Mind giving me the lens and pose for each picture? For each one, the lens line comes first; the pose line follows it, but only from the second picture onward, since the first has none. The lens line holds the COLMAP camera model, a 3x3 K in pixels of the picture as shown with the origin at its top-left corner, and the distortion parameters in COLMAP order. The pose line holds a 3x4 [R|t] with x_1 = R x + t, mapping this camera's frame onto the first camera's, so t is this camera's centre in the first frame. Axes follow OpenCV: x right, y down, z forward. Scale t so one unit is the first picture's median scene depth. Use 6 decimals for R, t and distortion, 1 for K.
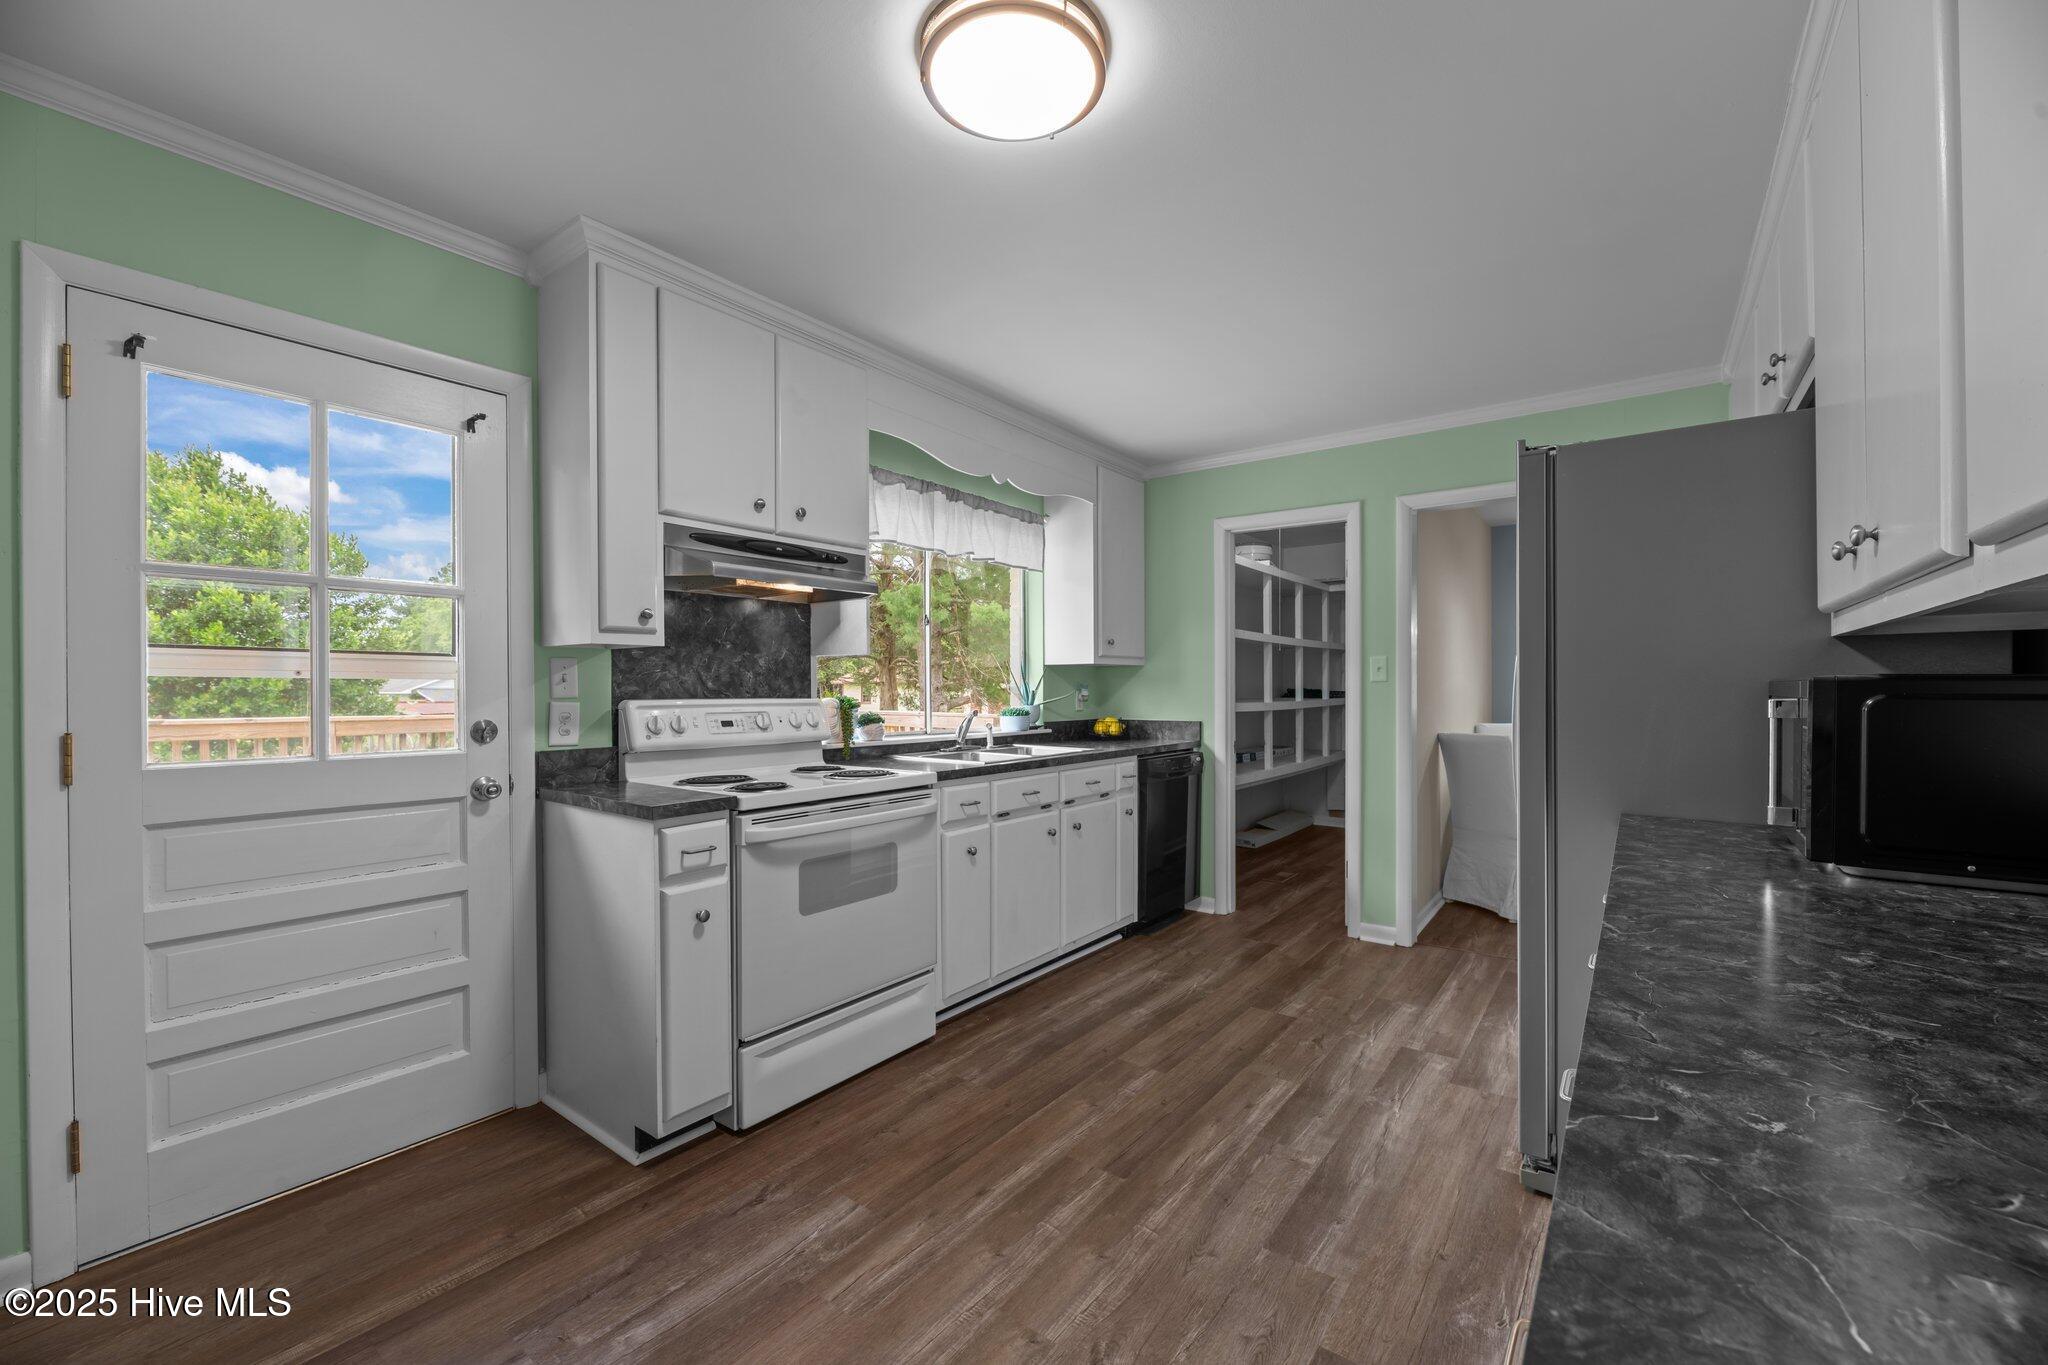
lens RADIAL K [[821.4, 0, 1024.0], [0, 821.4, 682.5], [0, 0, 1]] dist [-0.001473, -0.000315]
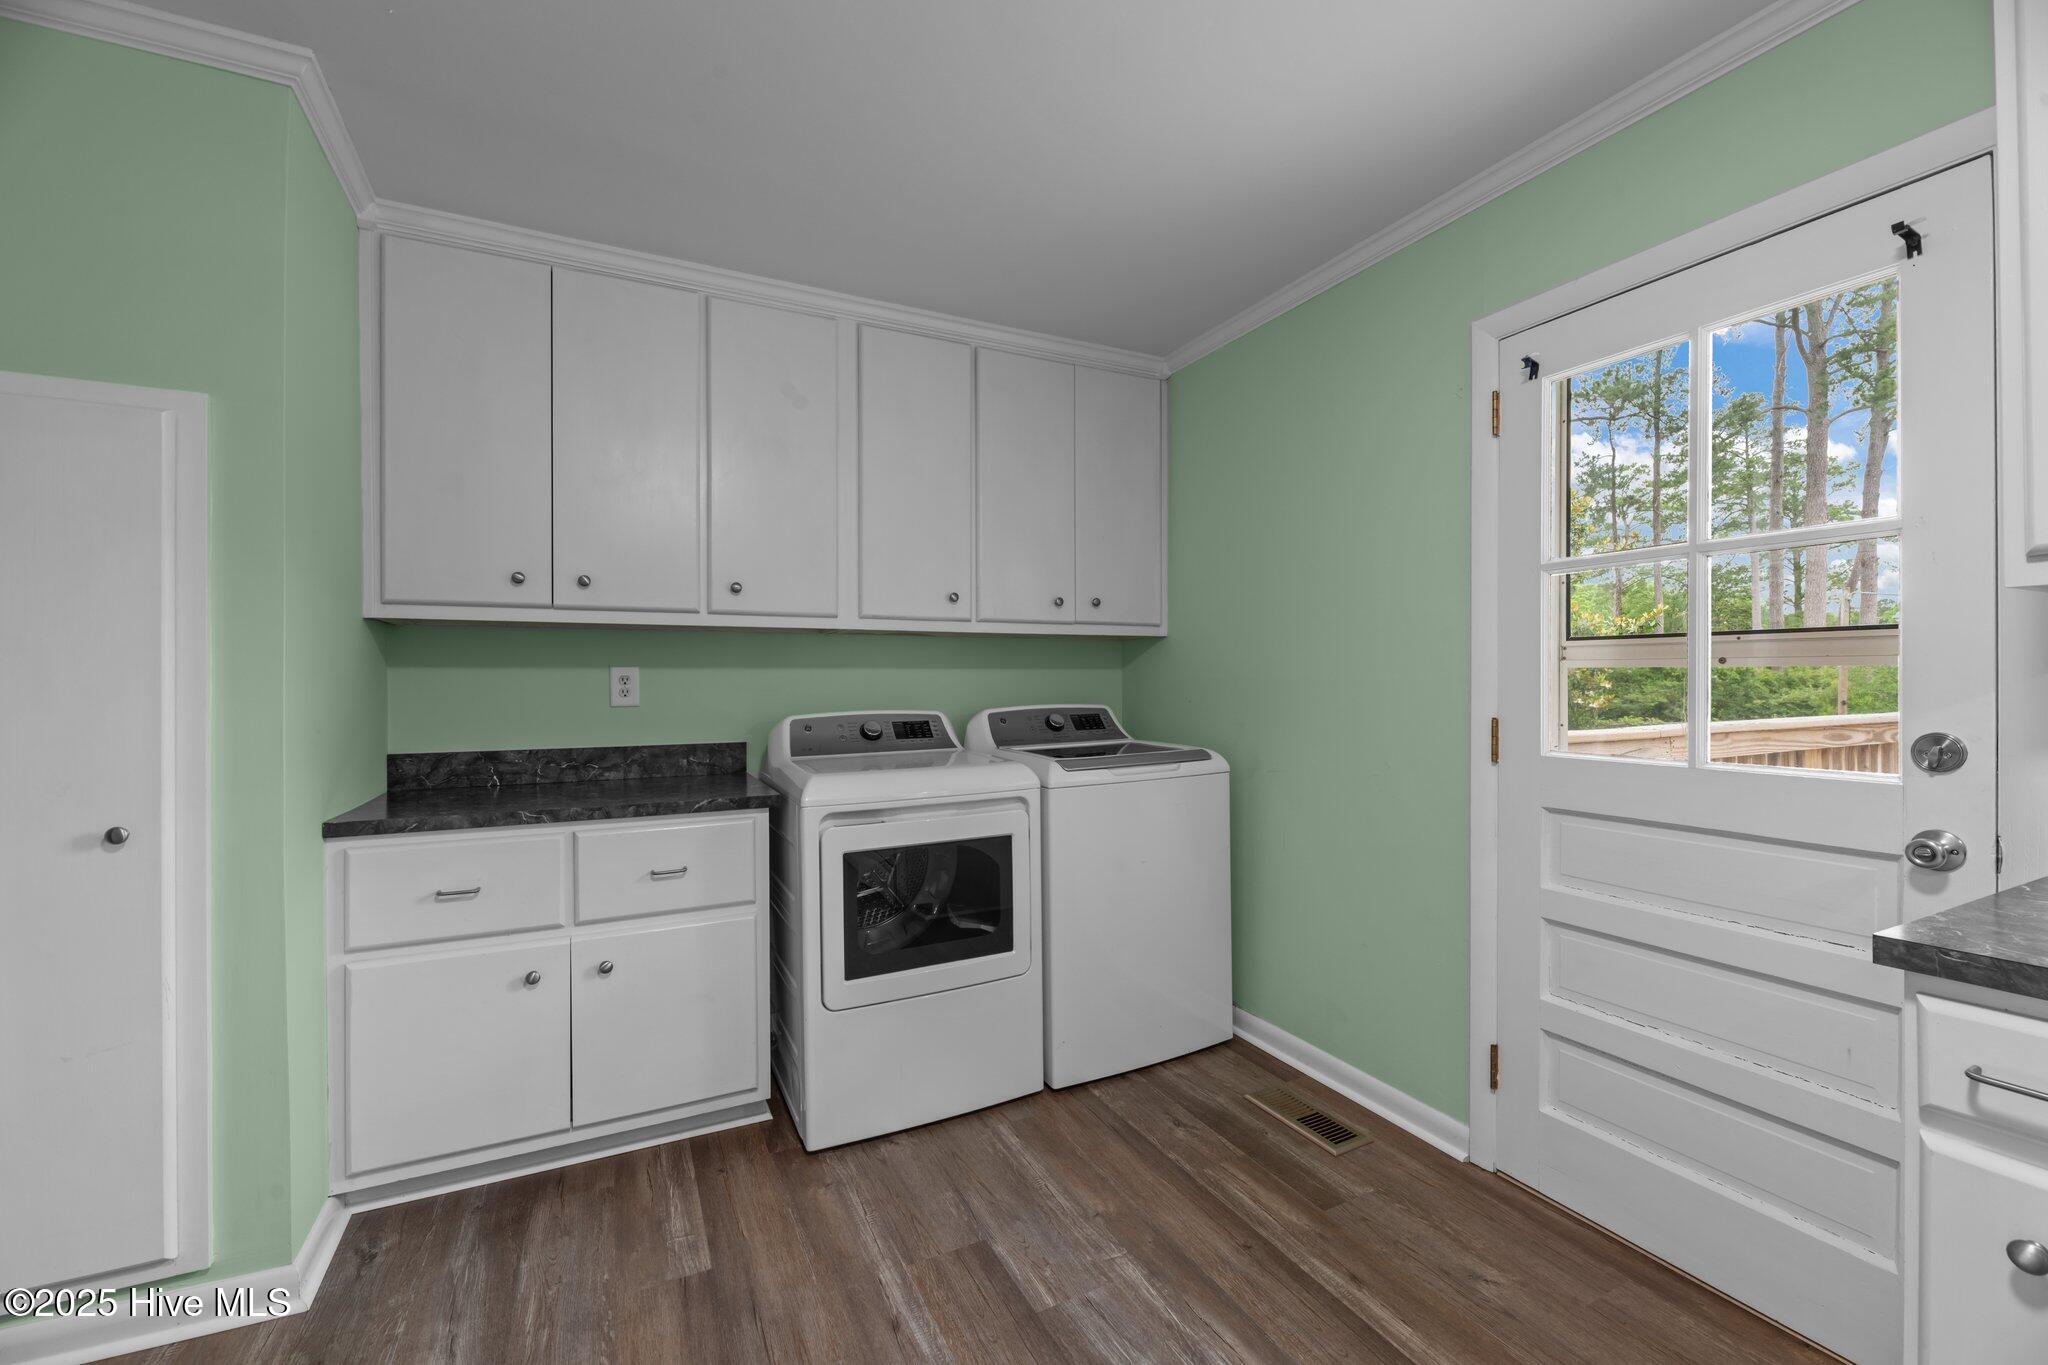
lens RADIAL K [[821.4, 0, 1024.0], [0, 821.4, 682.5], [0, 0, 1]] dist [-0.001473, -0.000315]
pose [[-0.432167, 0.003221, -0.901788, 0.188101], [0.012929, 0.999913, -0.002624, 0.003679], [0.901701, -0.012793, -0.432171, 0.822826]]
